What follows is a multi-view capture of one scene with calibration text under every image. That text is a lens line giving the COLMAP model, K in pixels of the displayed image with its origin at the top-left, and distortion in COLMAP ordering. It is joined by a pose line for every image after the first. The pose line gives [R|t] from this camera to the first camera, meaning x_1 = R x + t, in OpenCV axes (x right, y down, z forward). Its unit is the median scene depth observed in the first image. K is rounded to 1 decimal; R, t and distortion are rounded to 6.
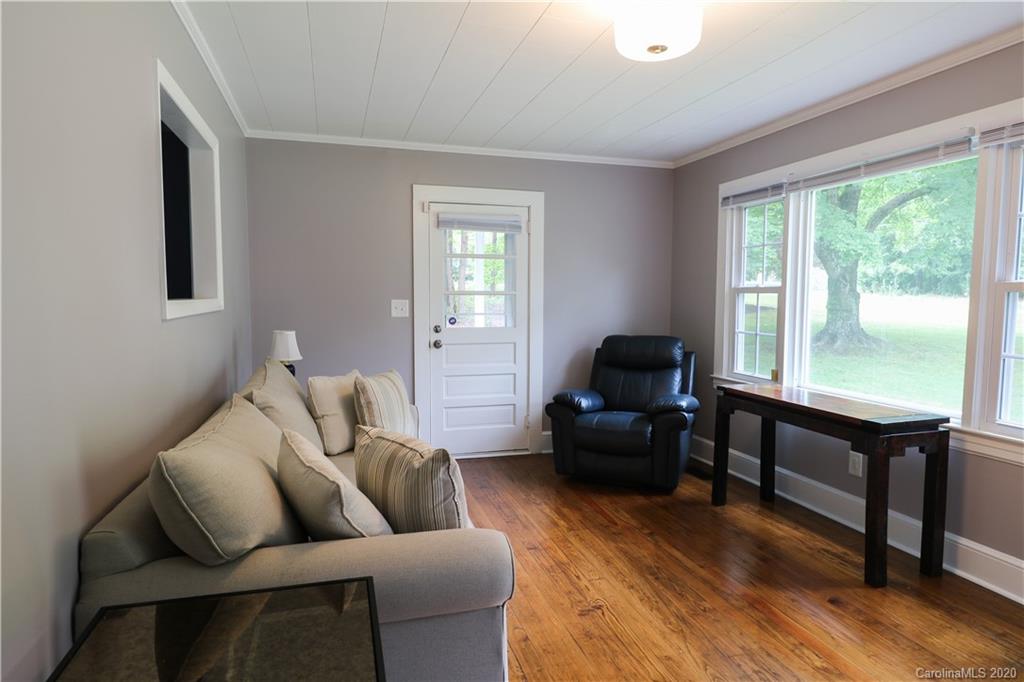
lens RADIAL K [[653.8, 0, 511.5], [0, 653.8, 339.2], [0, 0, 1]] dist [0.010785, -0.001555]
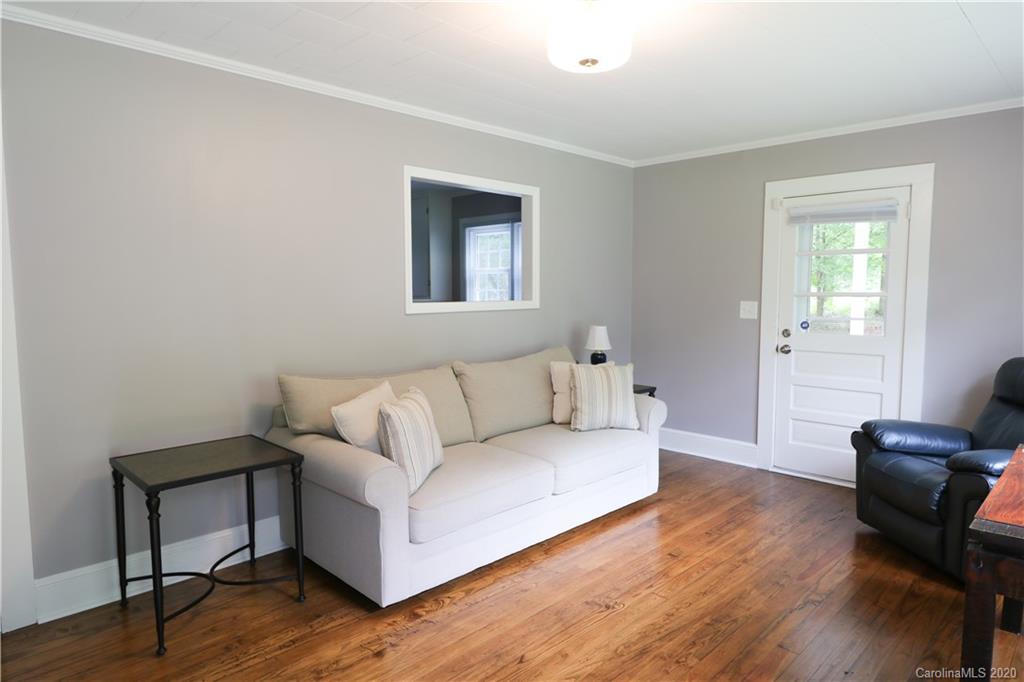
lens RADIAL K [[653.8, 0, 502.8], [0, 653.8, 341.2], [0, 0, 1]] dist [0.010785, -0.001555]
pose [[0.445972, 0.068525, -0.892420, 0.658369], [-0.056115, 0.997244, 0.048531, -0.032448], [0.893286, 0.028434, 0.448588, 0.264184]]
